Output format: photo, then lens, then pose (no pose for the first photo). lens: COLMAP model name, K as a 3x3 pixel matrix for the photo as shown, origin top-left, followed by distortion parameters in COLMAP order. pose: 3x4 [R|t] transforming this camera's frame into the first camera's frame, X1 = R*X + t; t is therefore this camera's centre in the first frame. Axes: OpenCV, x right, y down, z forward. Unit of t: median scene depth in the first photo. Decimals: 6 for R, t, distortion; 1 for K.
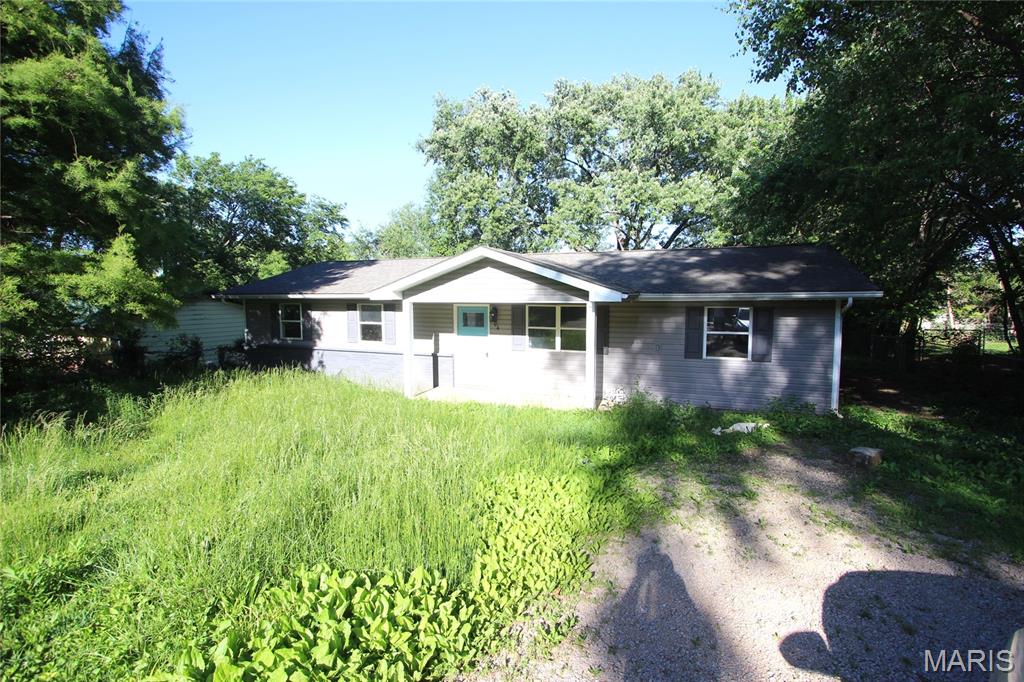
lens RADIAL K [[480.6, 0, 519.9], [0, 480.6, 343.4], [0, 0, 1]] dist [-0.008808, 0.000322]
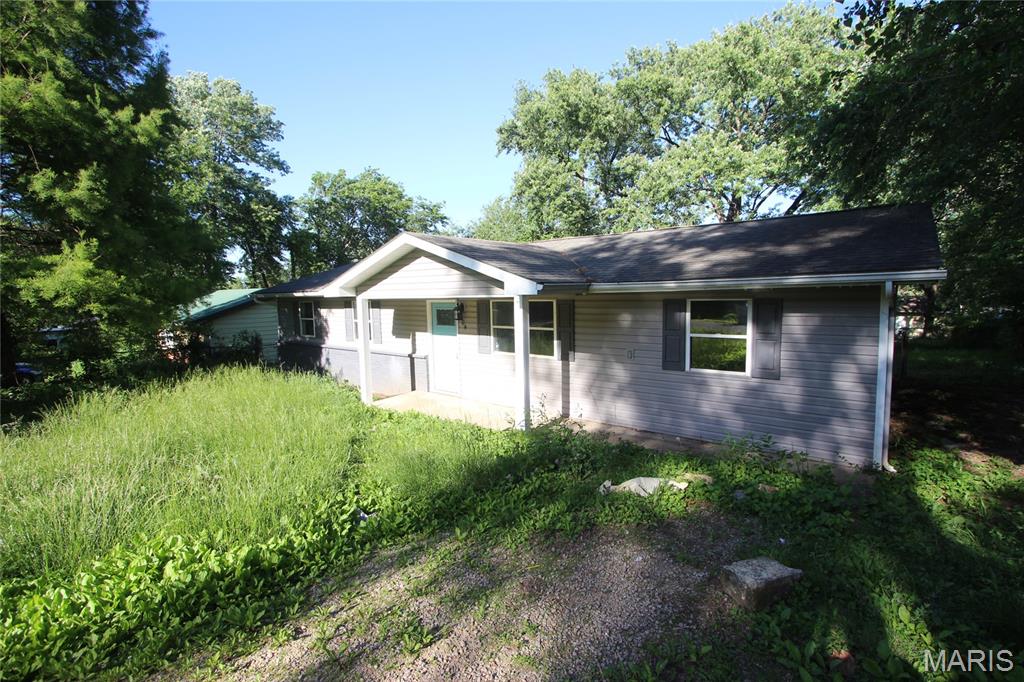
lens RADIAL K [[480.6, 0, 518.6], [0, 480.6, 337.5], [0, 0, 1]] dist [-0.008808, 0.000322]
pose [[0.956146, 0.008951, -0.292755, 0.284450], [-0.008911, 0.999959, 0.001469, -0.014101], [0.292756, 0.001204, 0.956186, 0.186802]]
